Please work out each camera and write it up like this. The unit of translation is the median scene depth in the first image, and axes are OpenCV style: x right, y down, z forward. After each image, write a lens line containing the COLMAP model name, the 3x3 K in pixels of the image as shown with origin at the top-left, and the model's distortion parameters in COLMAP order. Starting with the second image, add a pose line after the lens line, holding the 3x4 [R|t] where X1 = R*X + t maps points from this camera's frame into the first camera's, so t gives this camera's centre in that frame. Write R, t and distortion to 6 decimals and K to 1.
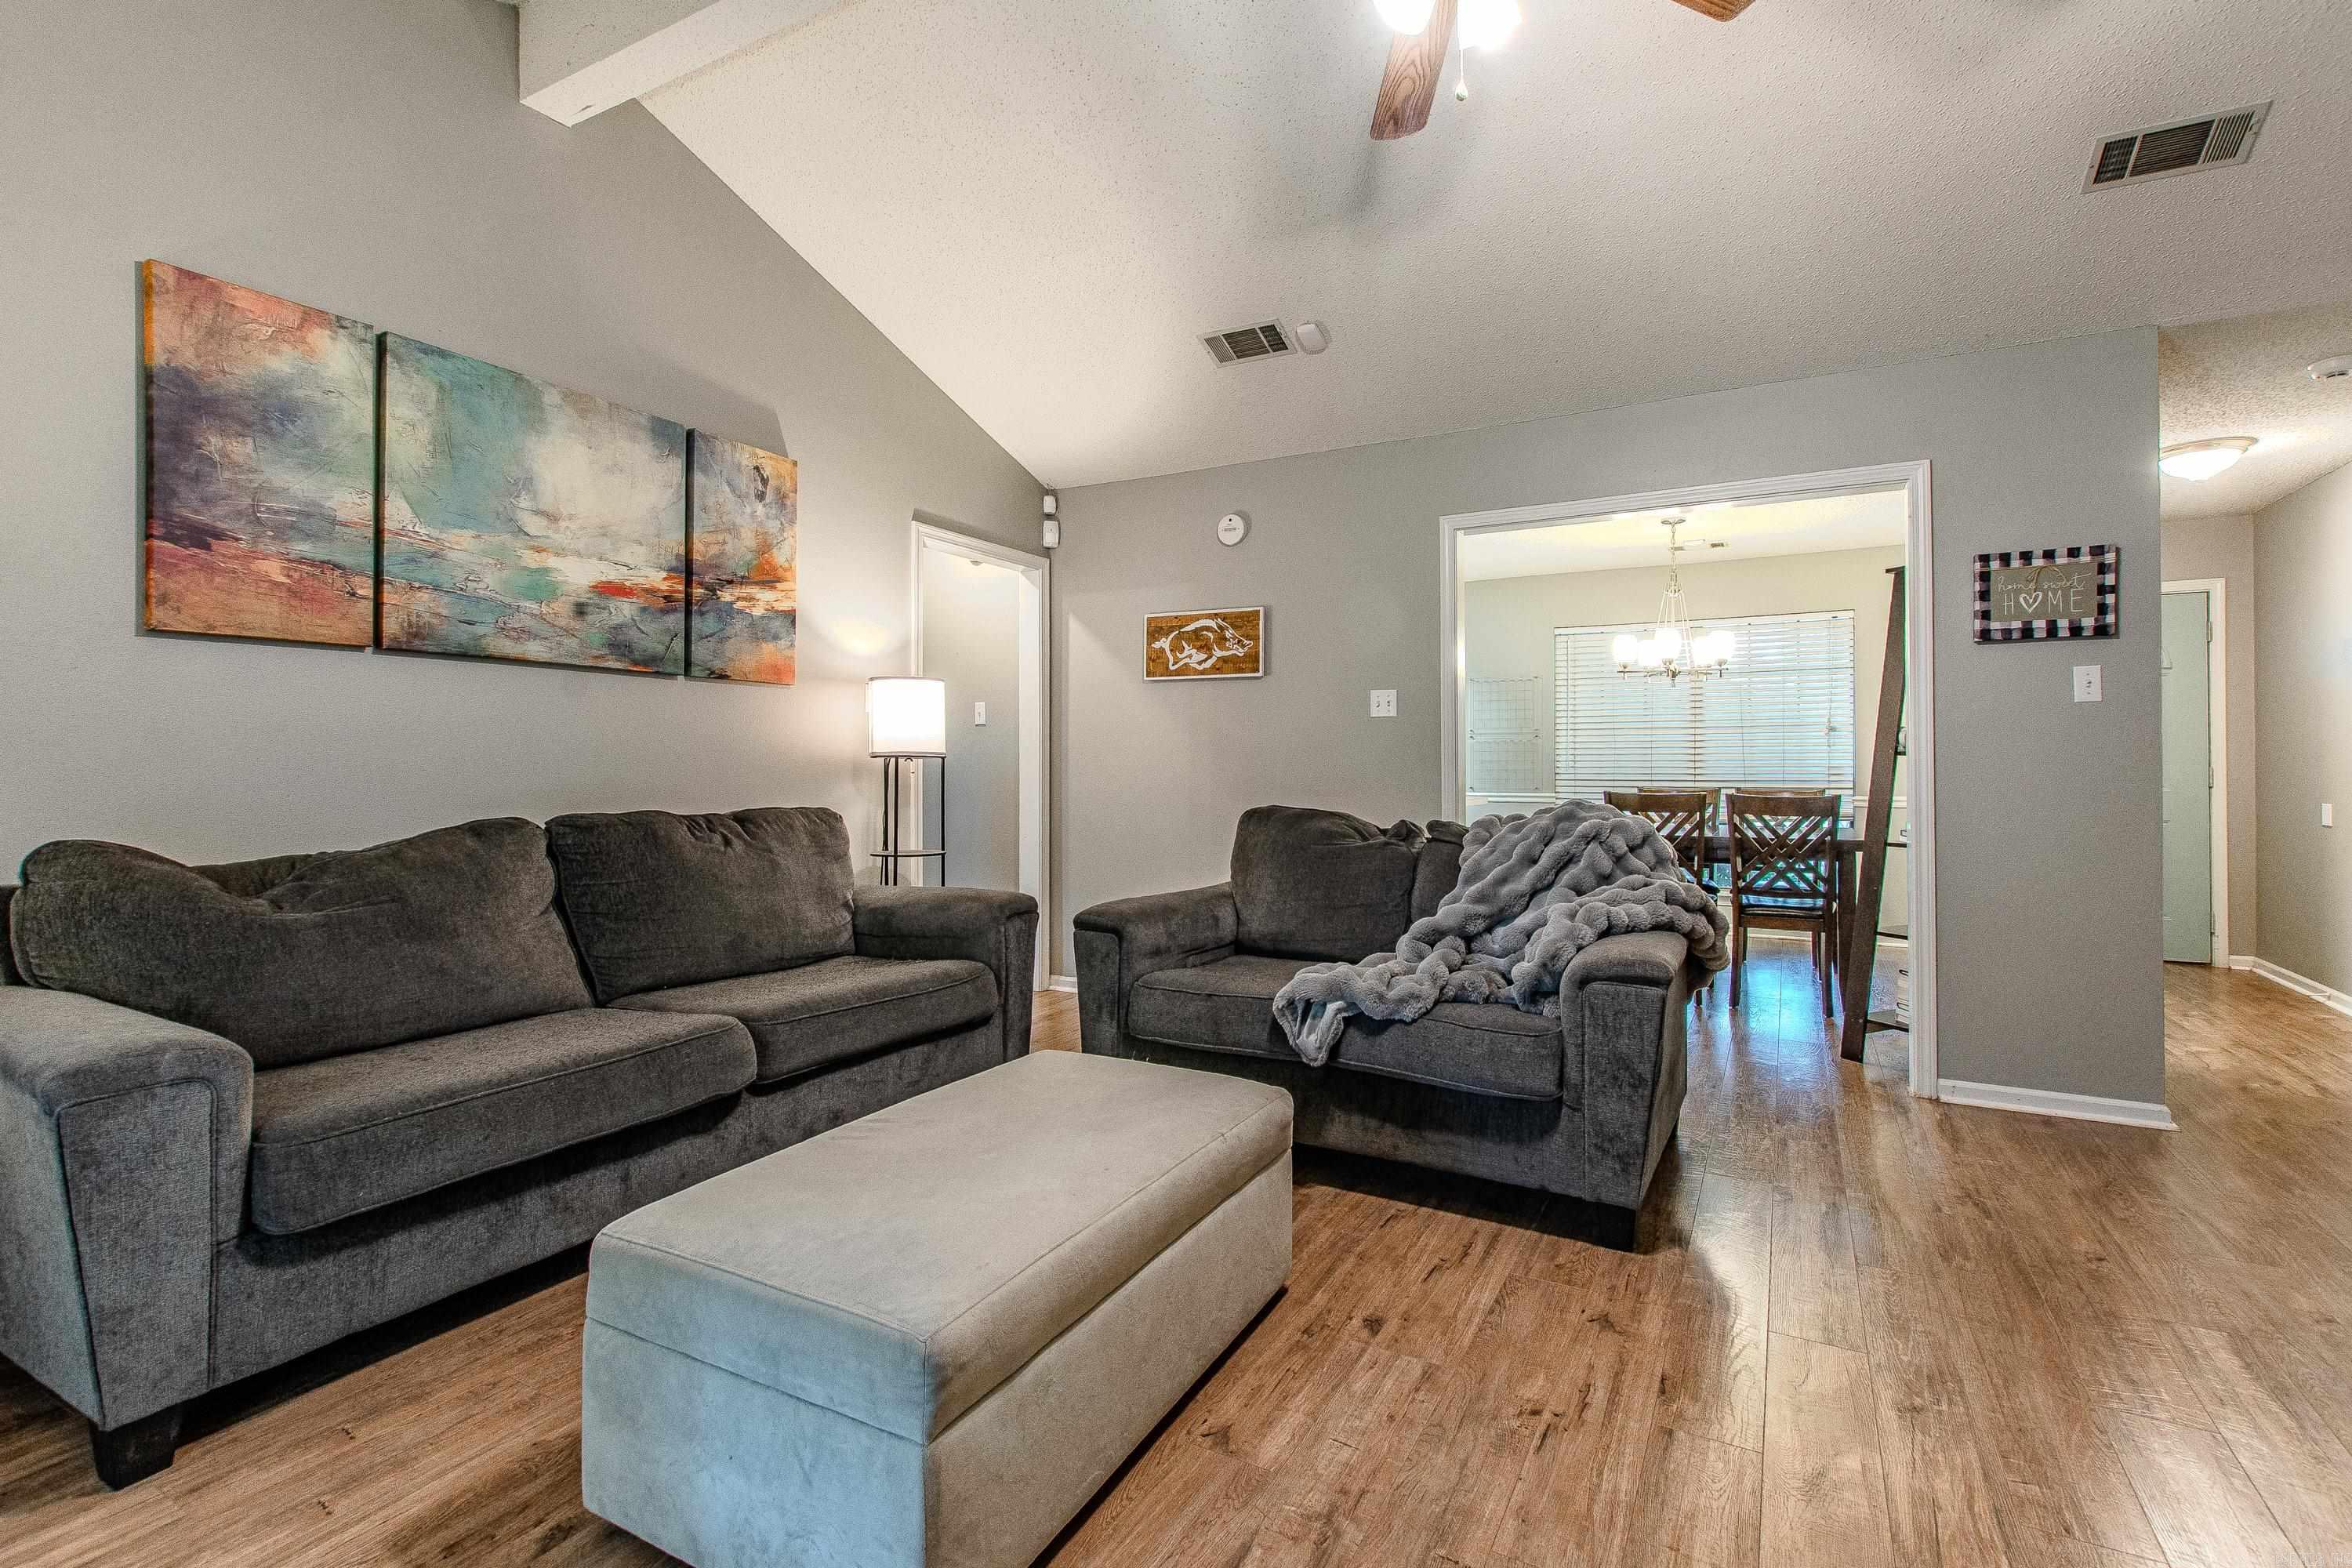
lens RADIAL K [[1043.5, 0, 1243.1], [0, 1043.5, 760.9], [0, 0, 1]] dist [0.002584, -0.001405]
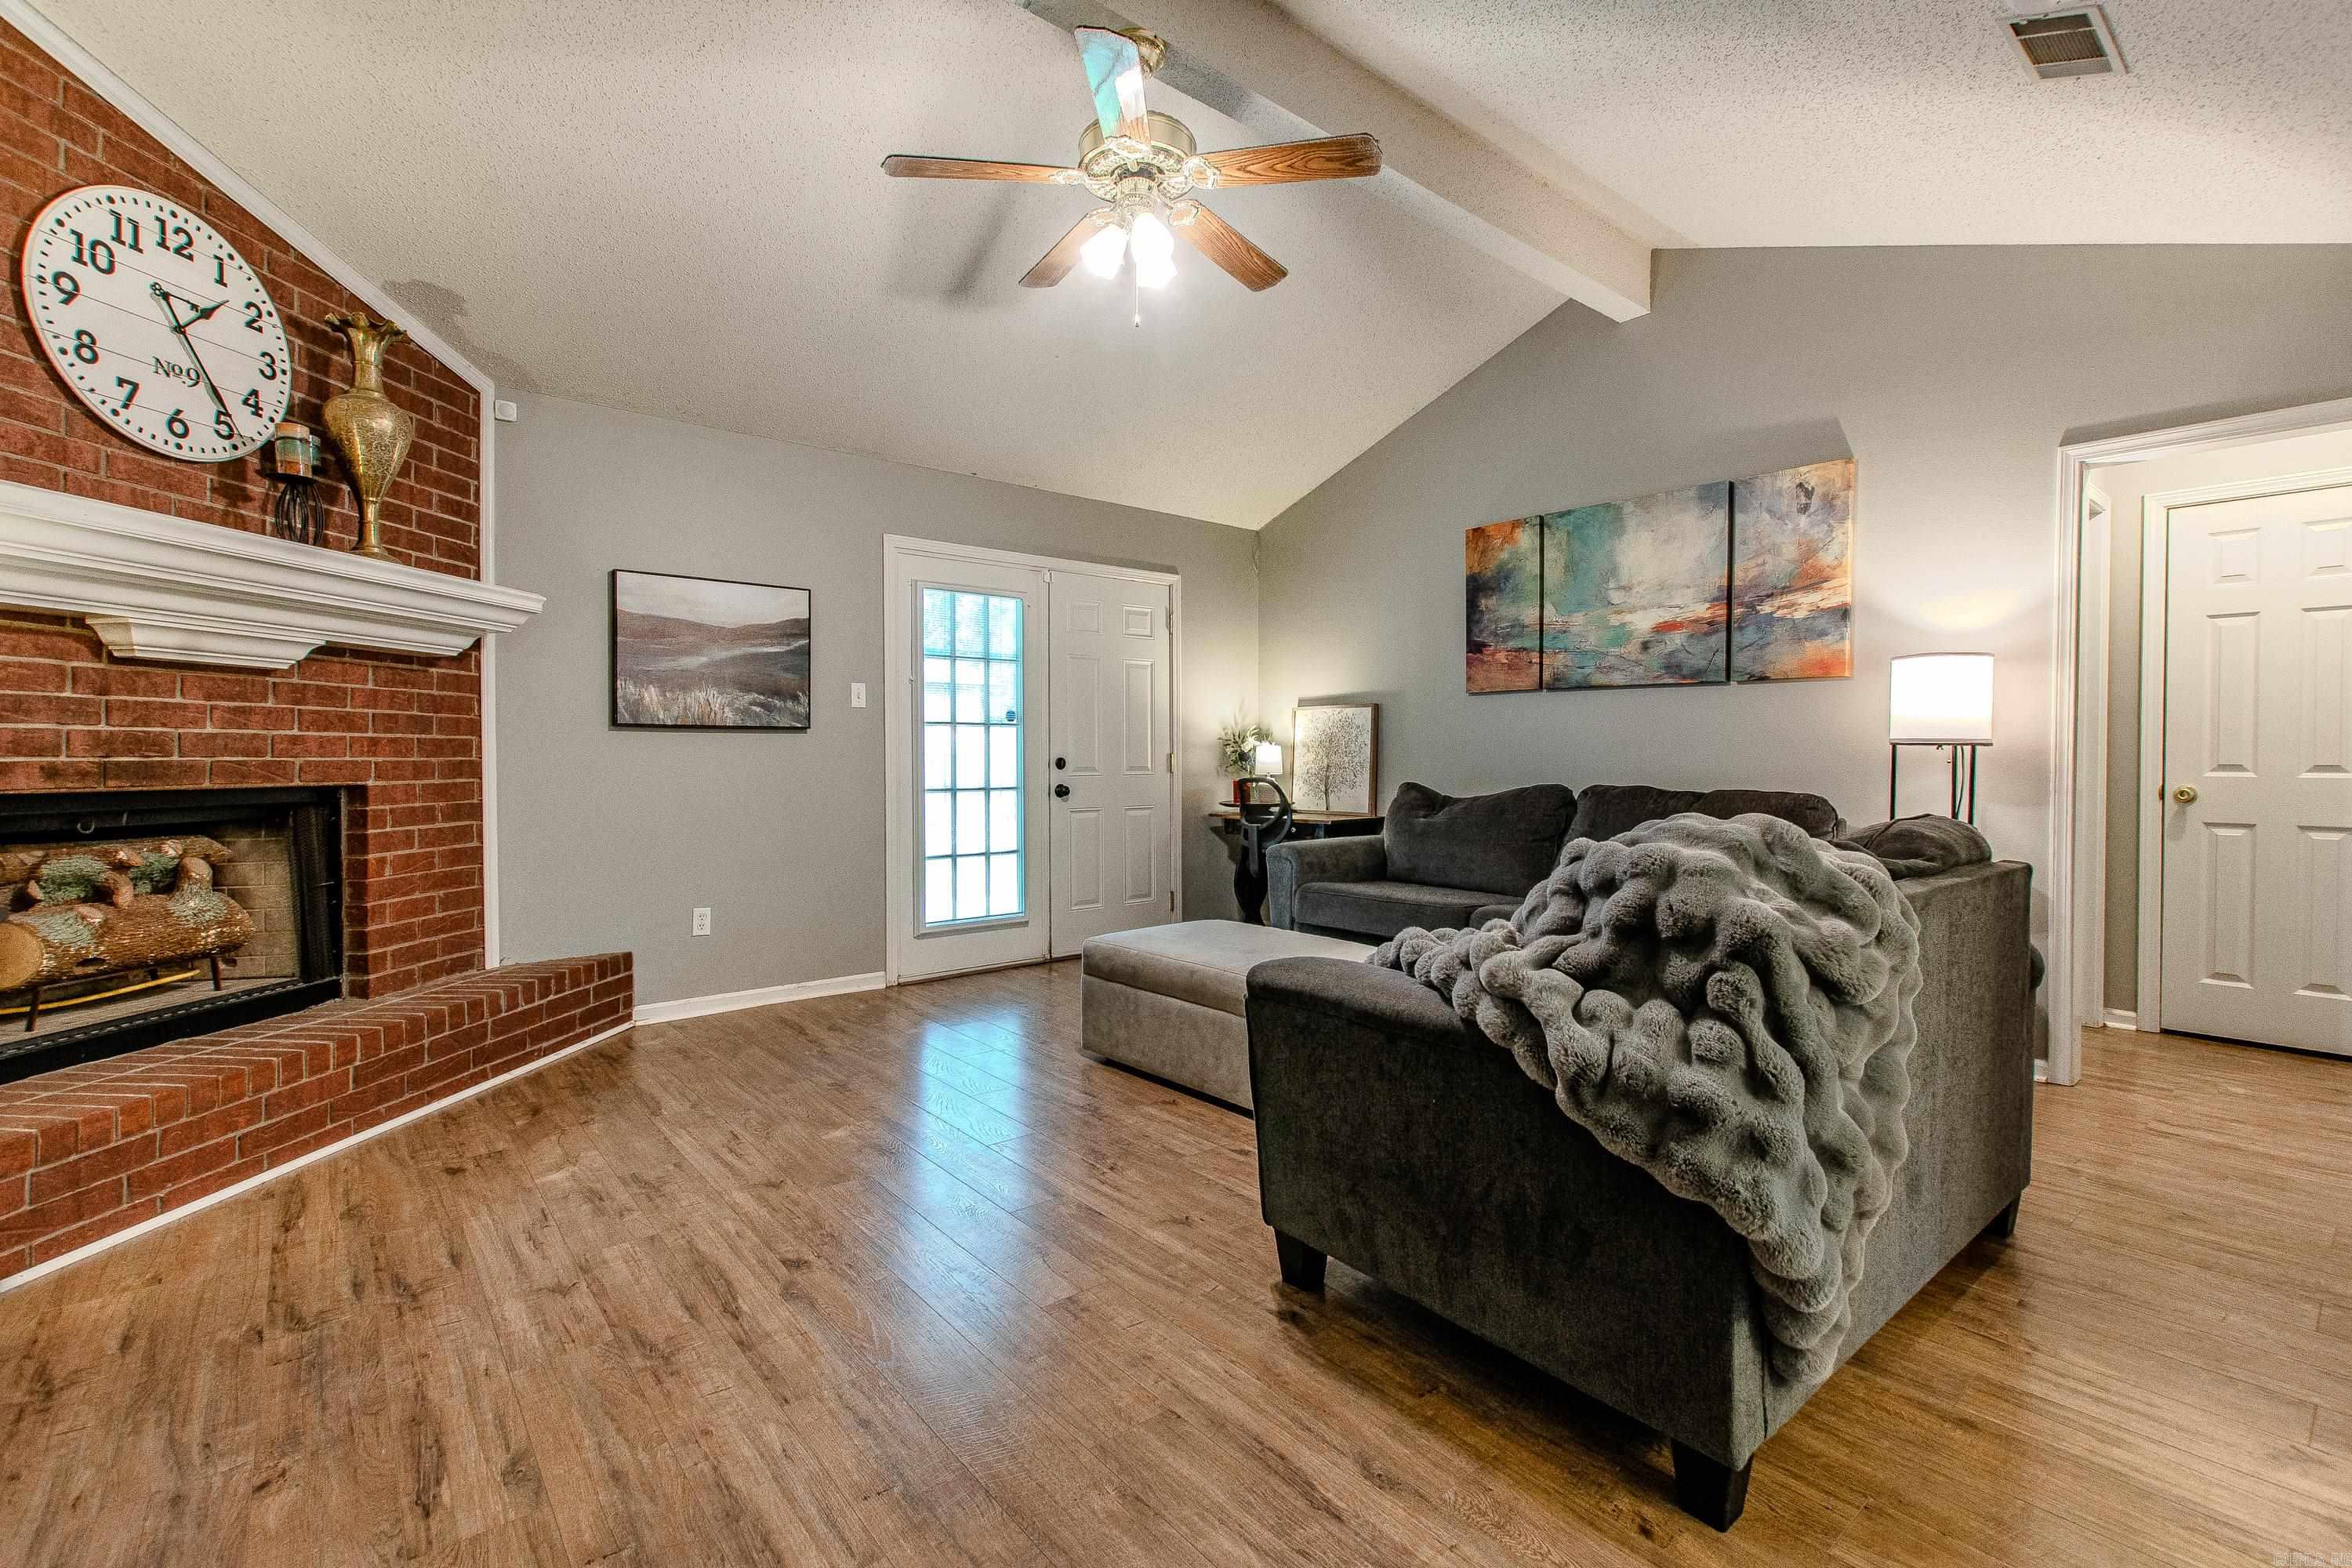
lens RADIAL K [[1043.5, 0, 1182.7], [0, 1043.5, 769.9], [0, 0, 1]] dist [0.002584, -0.001405]
pose [[-0.385779, 0.013496, -0.922492, 0.895625], [0.000408, 0.999895, 0.014458, 0.005403], [0.922591, 0.005202, -0.385744, 0.911632]]
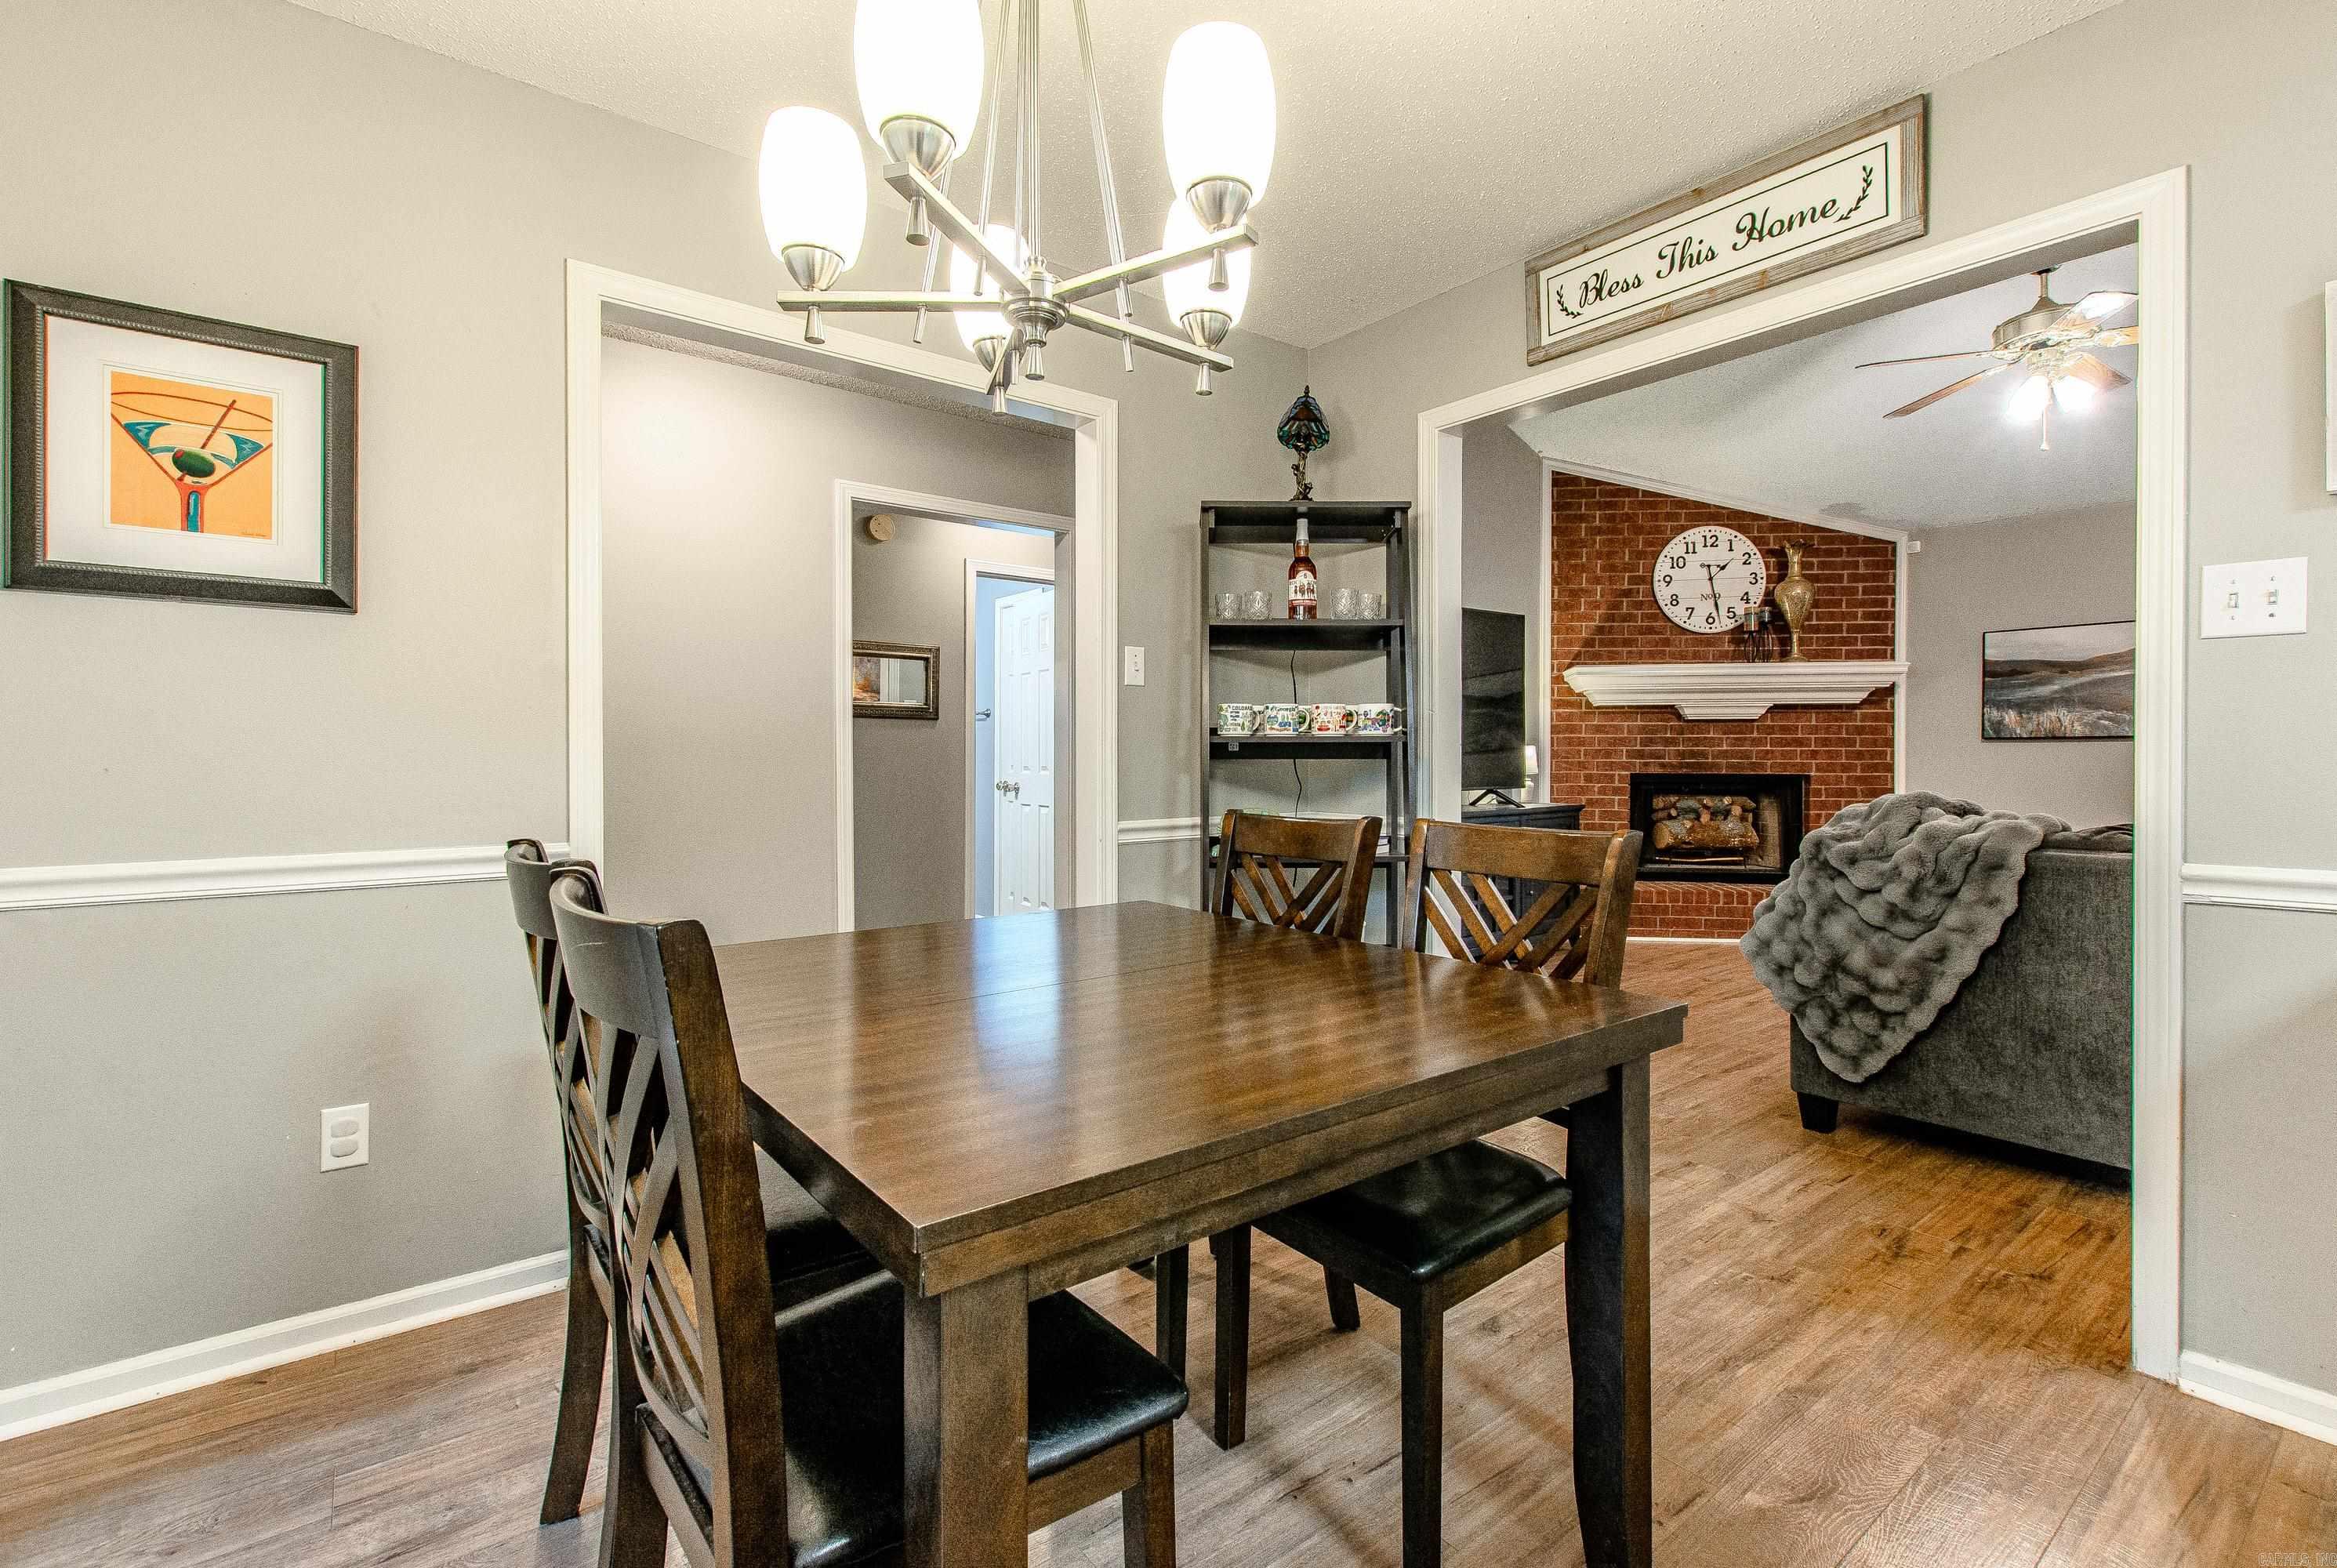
lens RADIAL K [[1040.1, 0, 1173.8], [0, 1040.1, 762.8], [0, 0, 1]] dist [-0.008057, 0.000385]
pose [[-0.906041, -0.002350, 0.423183, 0.520916], [-0.002135, 0.999997, 0.000982, 0.012656], [-0.423184, -0.000013, -0.906044, 2.045446]]
